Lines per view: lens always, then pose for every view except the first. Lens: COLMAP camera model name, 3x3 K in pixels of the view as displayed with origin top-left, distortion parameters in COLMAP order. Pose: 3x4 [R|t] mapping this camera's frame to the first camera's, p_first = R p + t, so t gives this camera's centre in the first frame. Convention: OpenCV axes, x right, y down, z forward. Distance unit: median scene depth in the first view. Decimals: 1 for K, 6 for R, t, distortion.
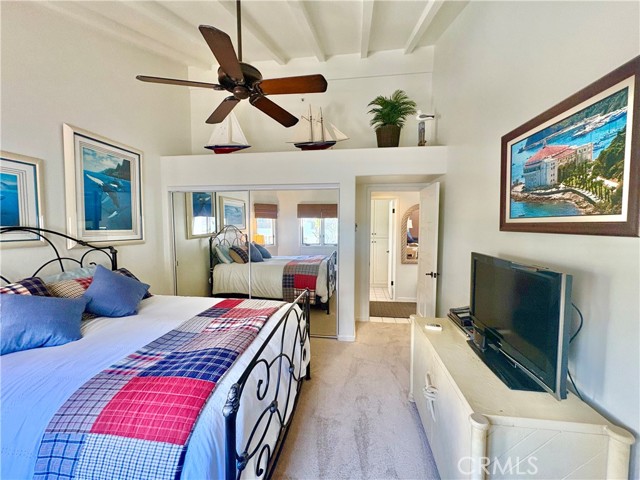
lens RADIAL K [[252.4, 0, 317.7], [0, 252.4, 238.4], [0, 0, 1]] dist [-0.000540, 0.000496]
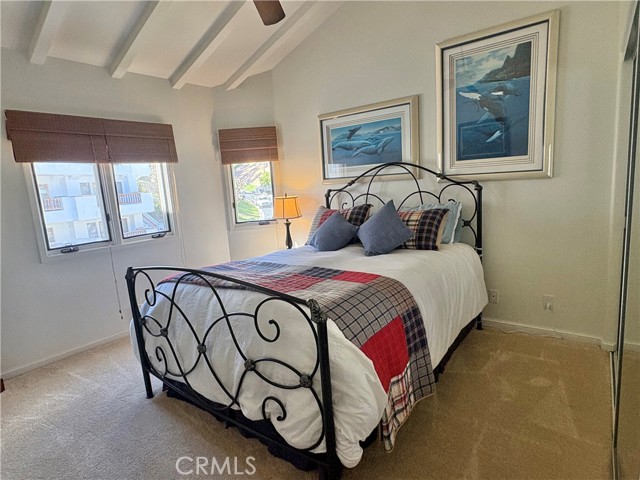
lens RADIAL K [[359.4, 0, 319.1], [0, 359.4, 237.7], [0, 0, 1]] dist [0.003820, 0.002840]
pose [[-0.492162, 0.166649, -0.854403, 0.391642], [0.022691, 0.983627, 0.178783, -0.005462], [0.870208, 0.068604, -0.487885, 1.169520]]
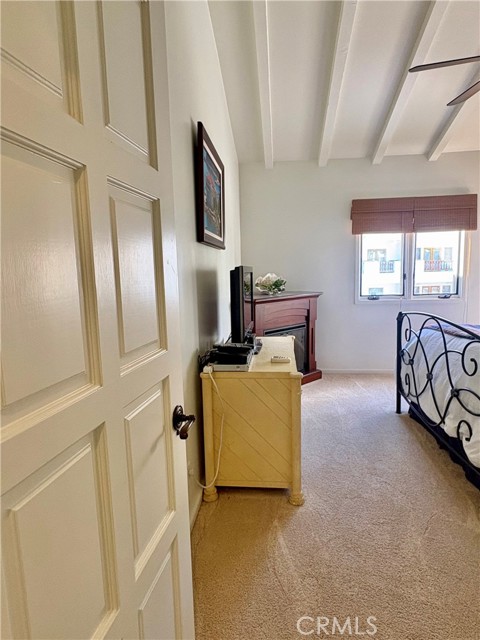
lens RADIAL K [[359.4, 0, 241.3], [0, 359.4, 318.6], [0, 0, 1]] dist [0.003820, 0.002840]
pose [[-0.998832, 0.031112, -0.036977, 0.487934], [0.023428, 0.981006, 0.192559, -0.005511], [0.042266, 0.191468, -0.980588, 1.705604]]
